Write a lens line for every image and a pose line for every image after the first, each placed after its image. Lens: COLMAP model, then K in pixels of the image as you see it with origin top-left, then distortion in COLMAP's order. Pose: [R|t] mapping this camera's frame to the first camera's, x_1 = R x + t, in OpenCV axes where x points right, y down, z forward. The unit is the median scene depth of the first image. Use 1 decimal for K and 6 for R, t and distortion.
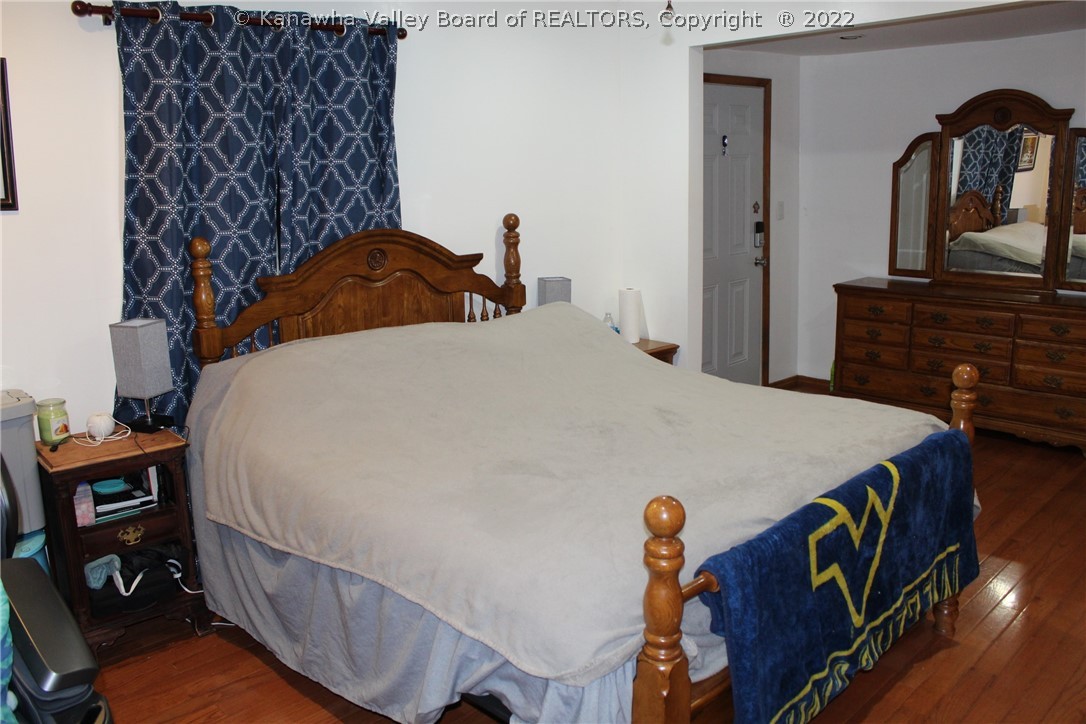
lens RADIAL K [[893.0, 0, 542.1], [0, 893.0, 363.8], [0, 0, 1]] dist [-0.000699, -0.004012]
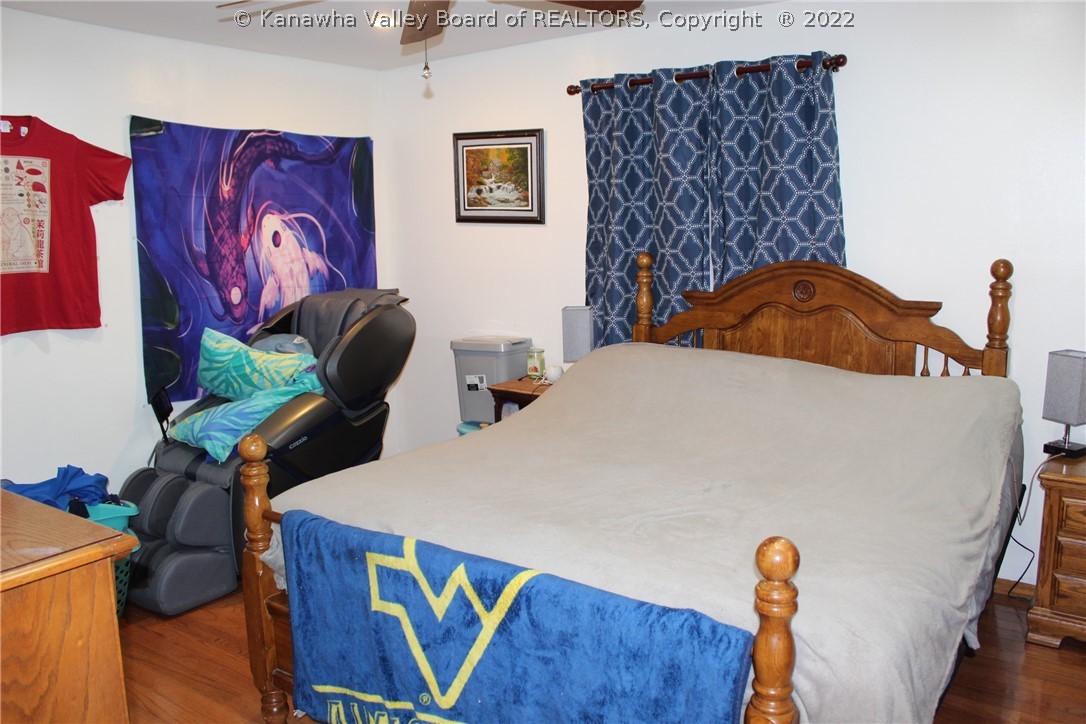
lens RADIAL K [[893.0, 0, 542.4], [0, 893.0, 359.2], [0, 0, 1]] dist [-0.000699, -0.004012]
pose [[0.213817, 0.182083, -0.959754, 0.692239], [-0.208949, 0.968262, 0.137147, -0.114268], [0.954266, 0.171215, 0.245077, 0.473682]]
